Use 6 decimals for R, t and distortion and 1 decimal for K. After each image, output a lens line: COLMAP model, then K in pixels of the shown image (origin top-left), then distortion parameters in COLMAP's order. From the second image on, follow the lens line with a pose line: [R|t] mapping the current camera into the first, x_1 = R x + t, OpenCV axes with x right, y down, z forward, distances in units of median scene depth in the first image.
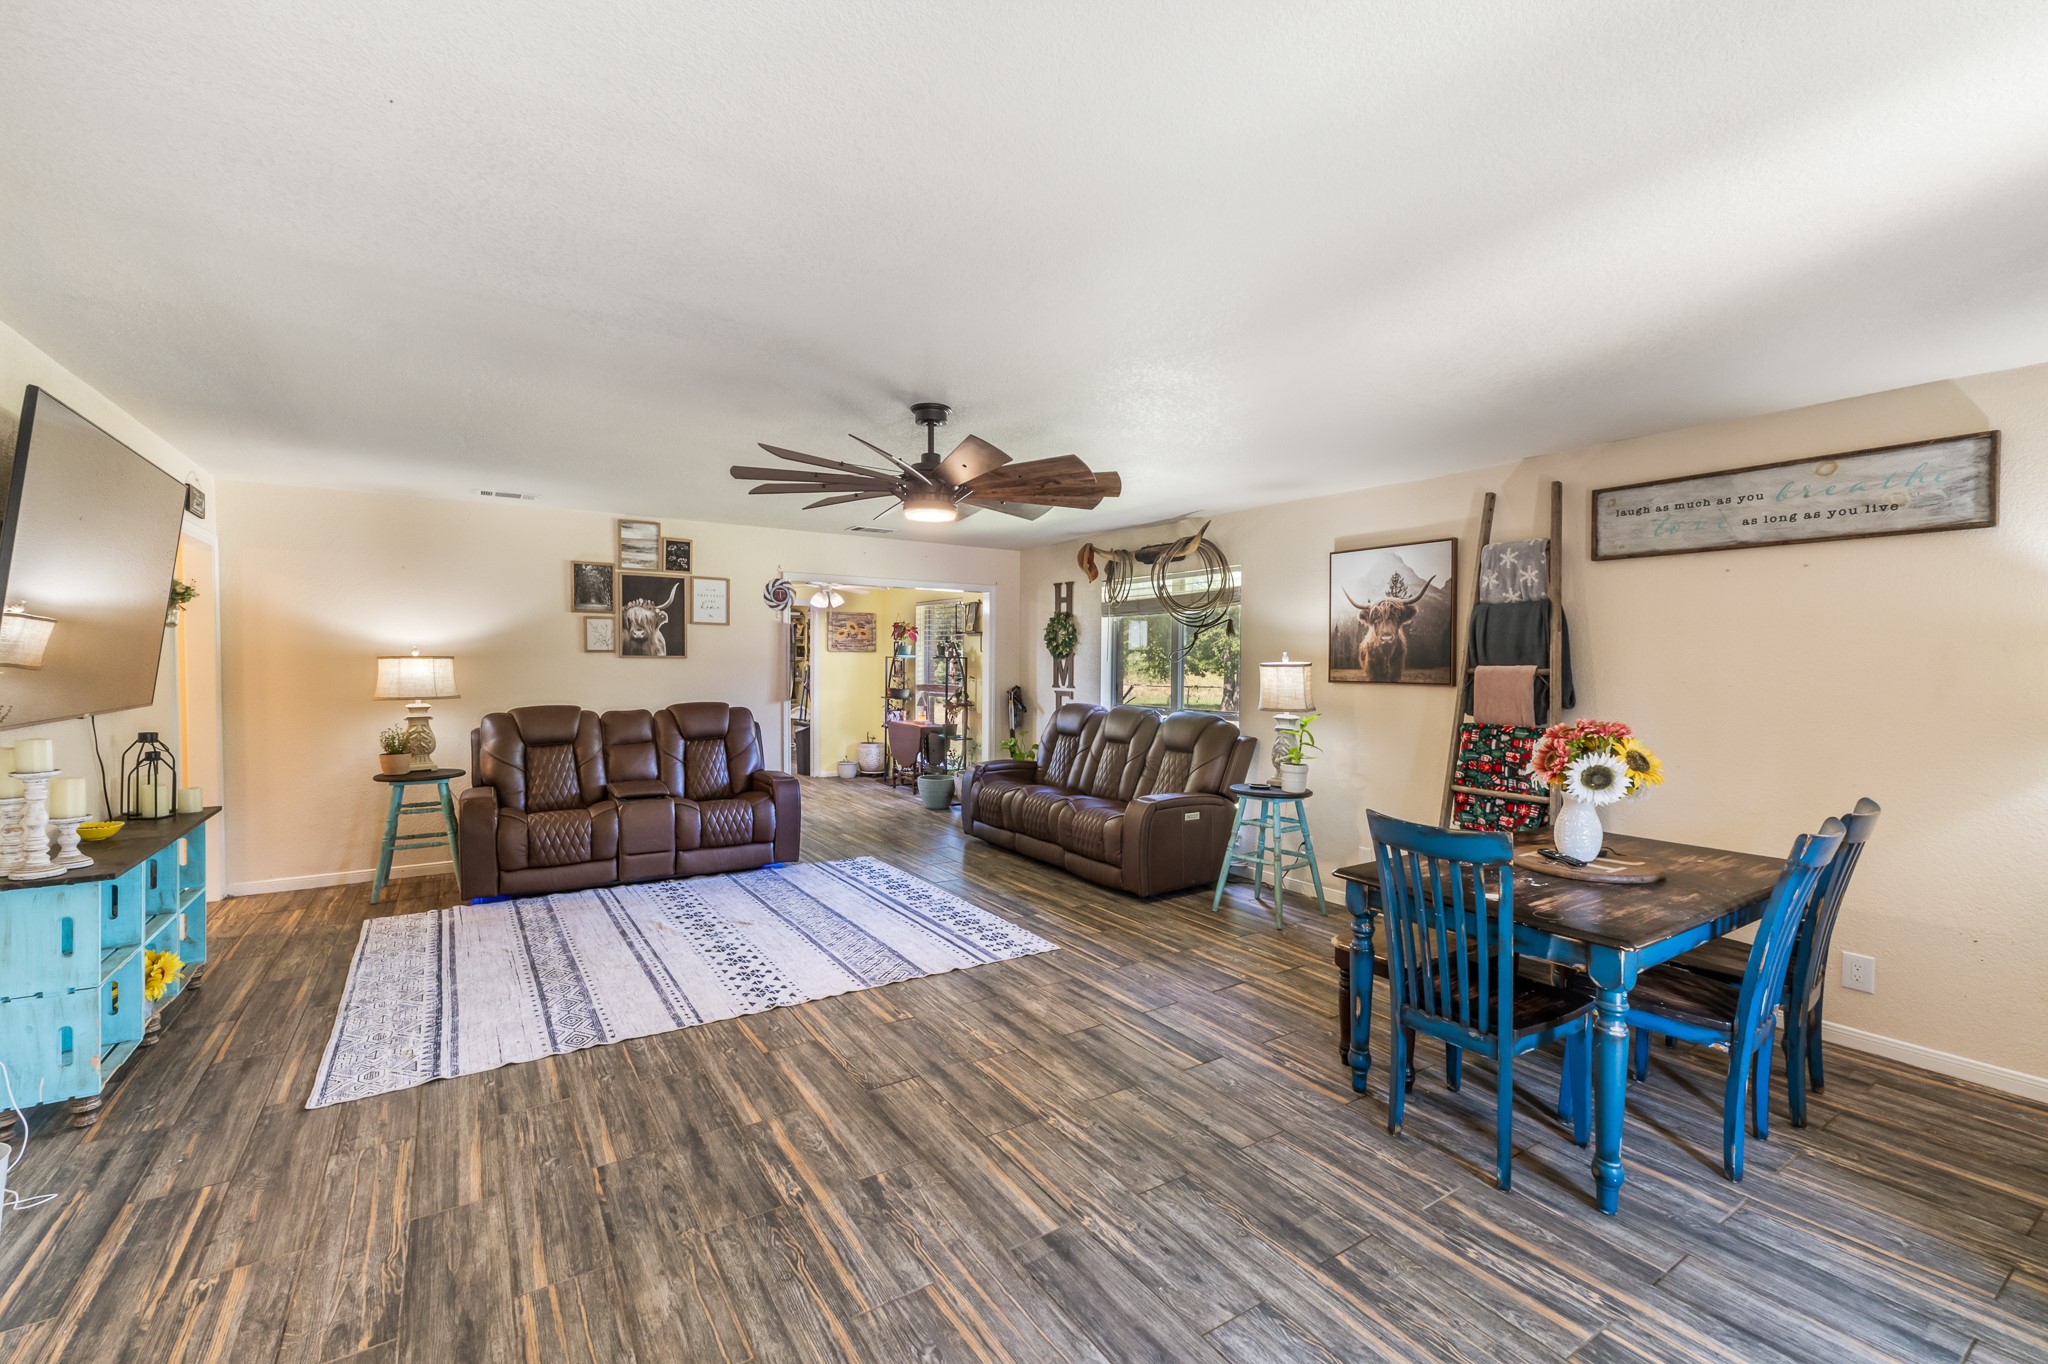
lens RADIAL K [[871.5, 0, 1021.4], [0, 871.5, 680.2], [0, 0, 1]] dist [0.008319, -0.000820]
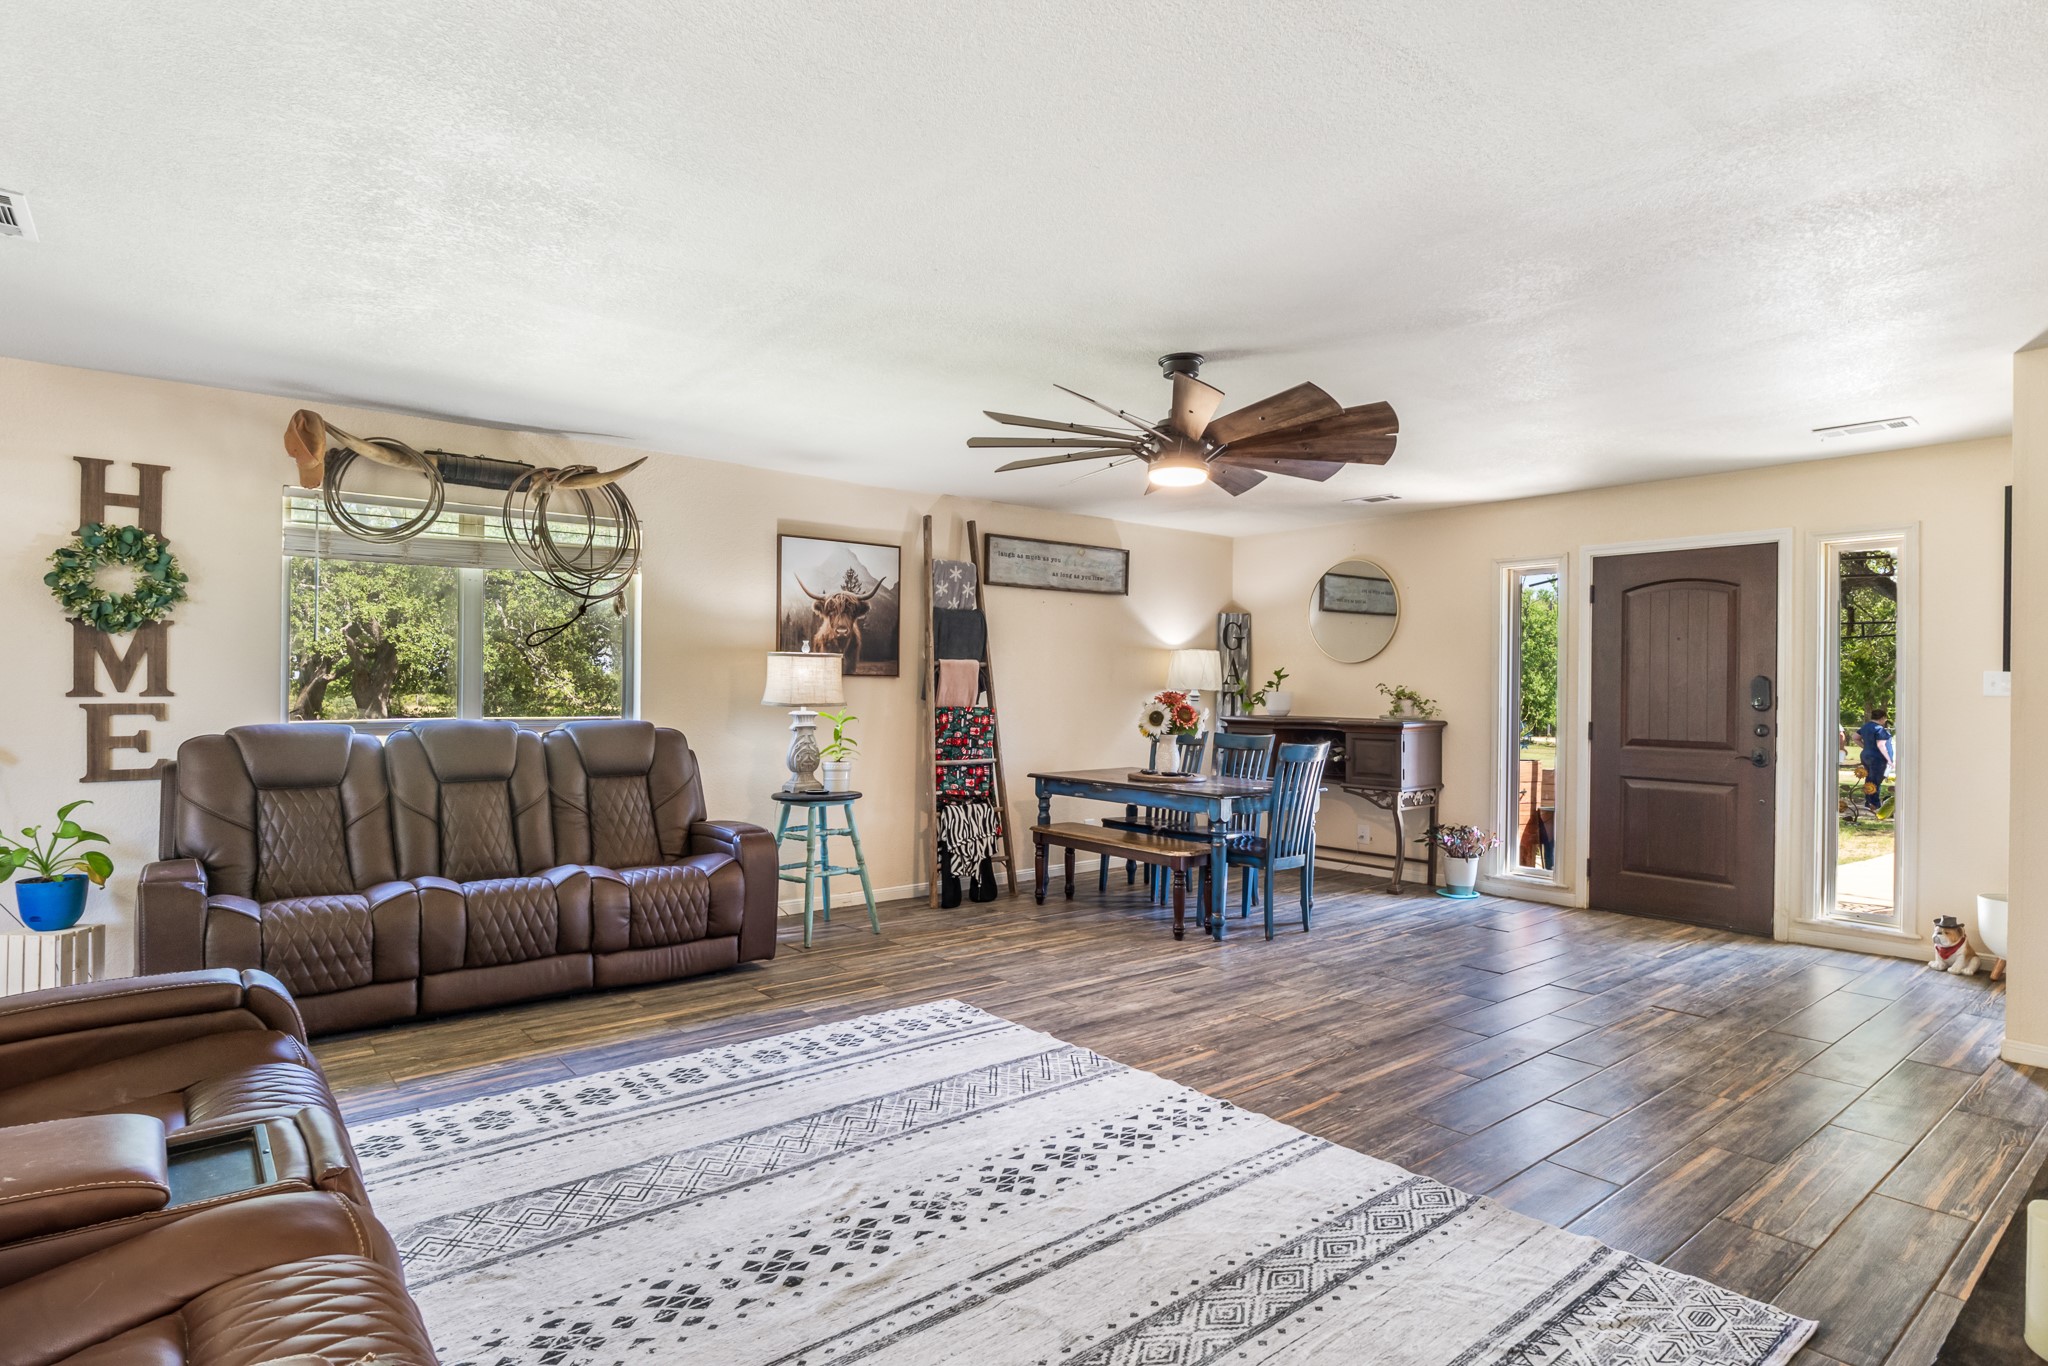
lens RADIAL K [[1085.5, 0, 1024.0], [0, 1085.5, 683.0], [0, 0, 1]] dist [-0.003439, -0.000727]
pose [[-0.115389, -0.004005, 0.993312, -0.998457], [0.013849, 0.999888, 0.005640, 0.009508], [-0.993224, 0.014407, -0.115321, 1.084123]]
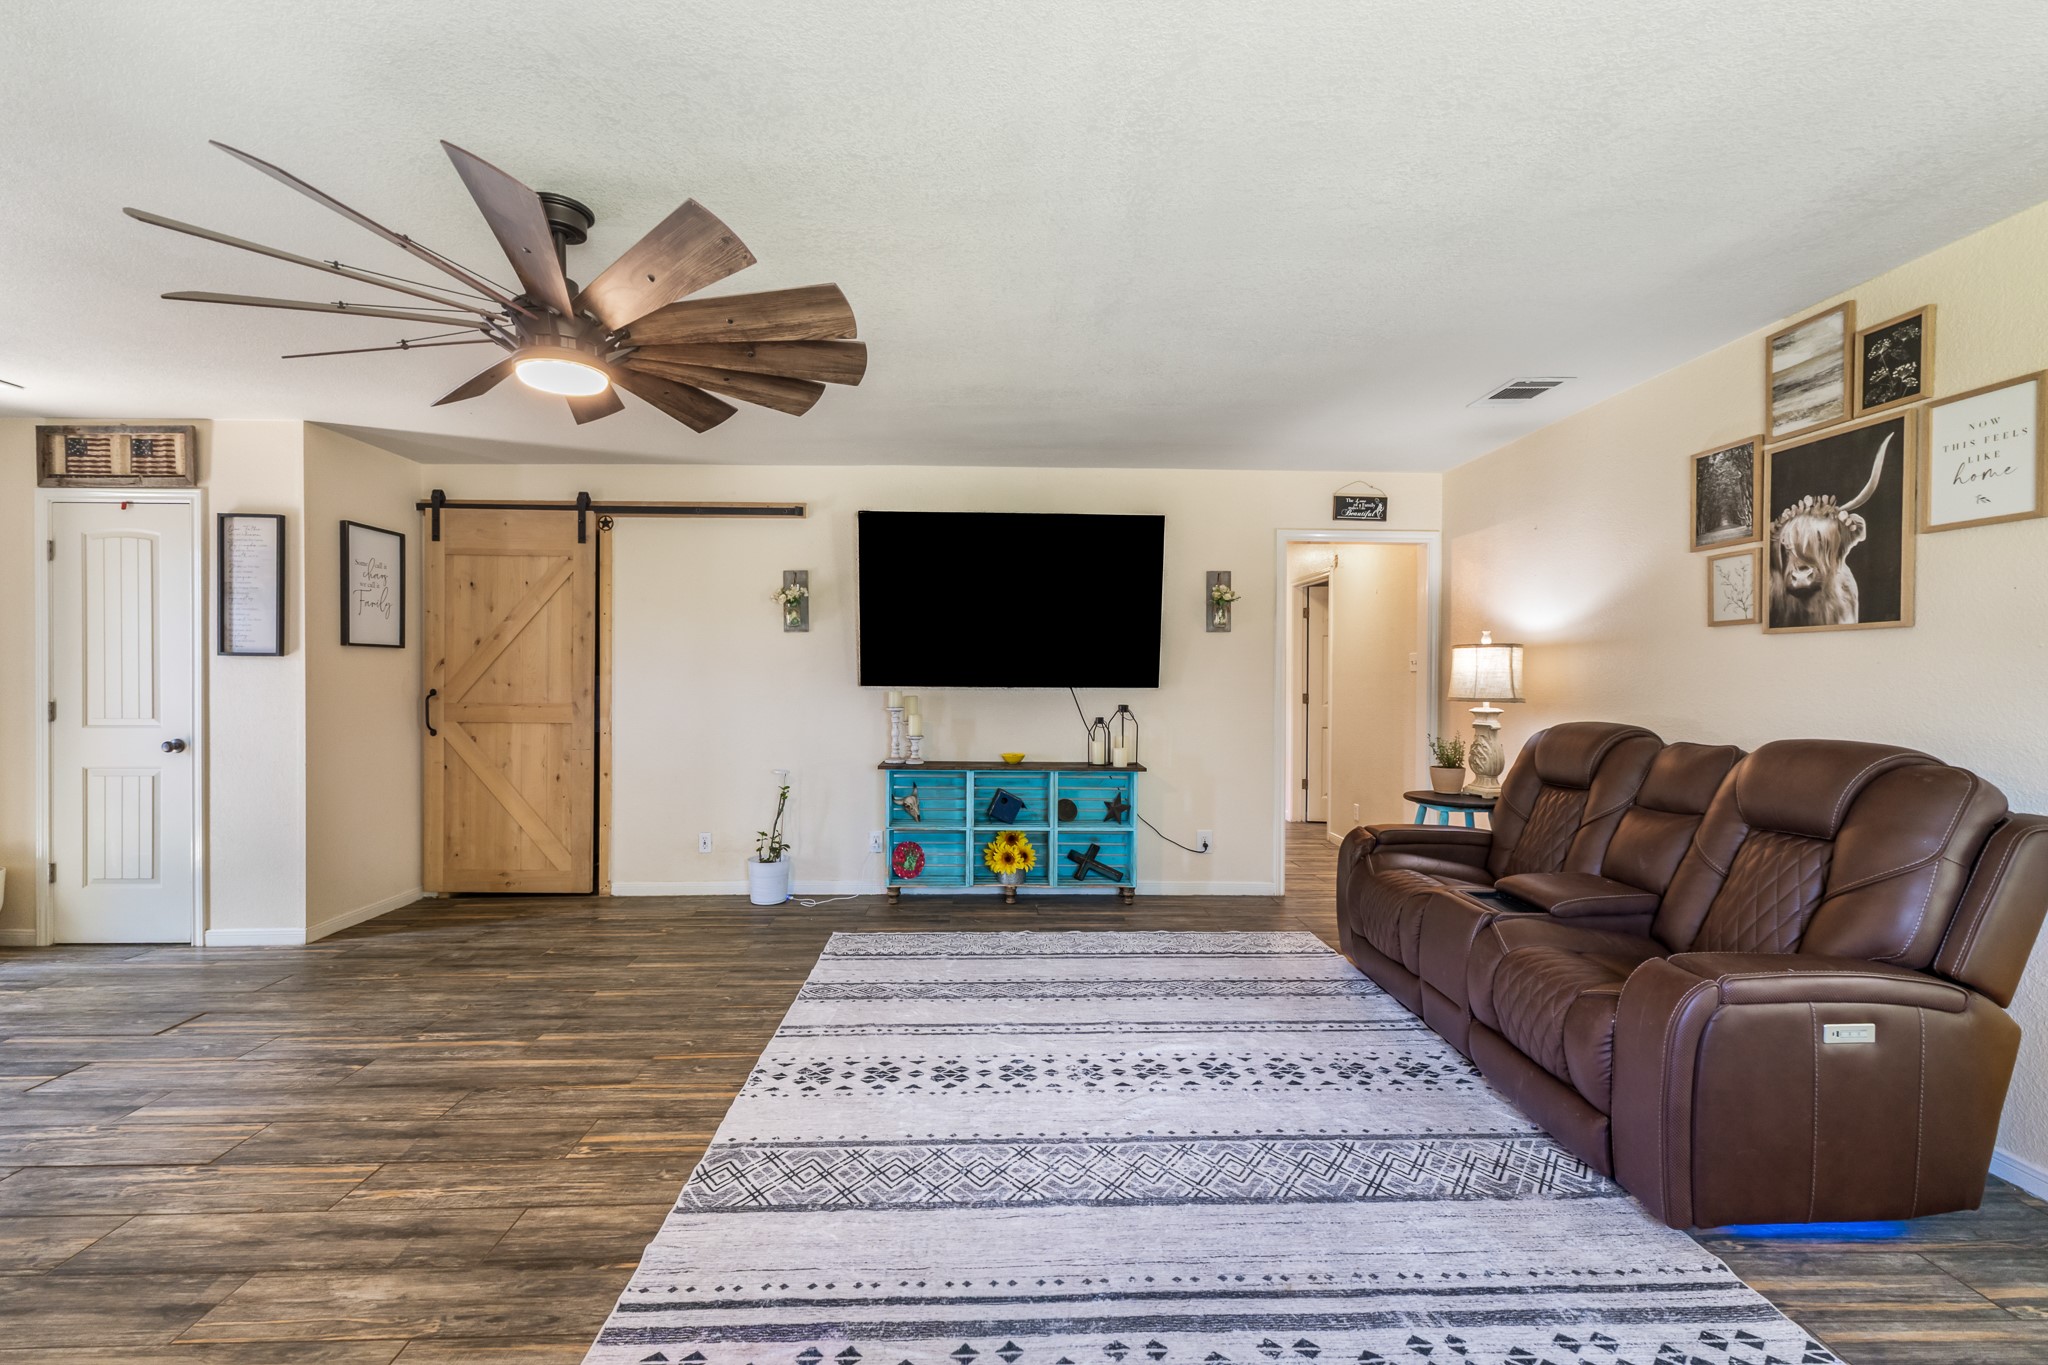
lens RADIAL K [[861.9, 0, 1017.1], [0, 861.9, 686.4], [0, 0, 1]] dist [0.002910, -0.000007]
pose [[-0.518523, 0.001670, -0.855062, 0.213195], [-0.028918, 0.999392, 0.019489, 0.007357], [0.854575, 0.034832, -0.518159, 1.351425]]
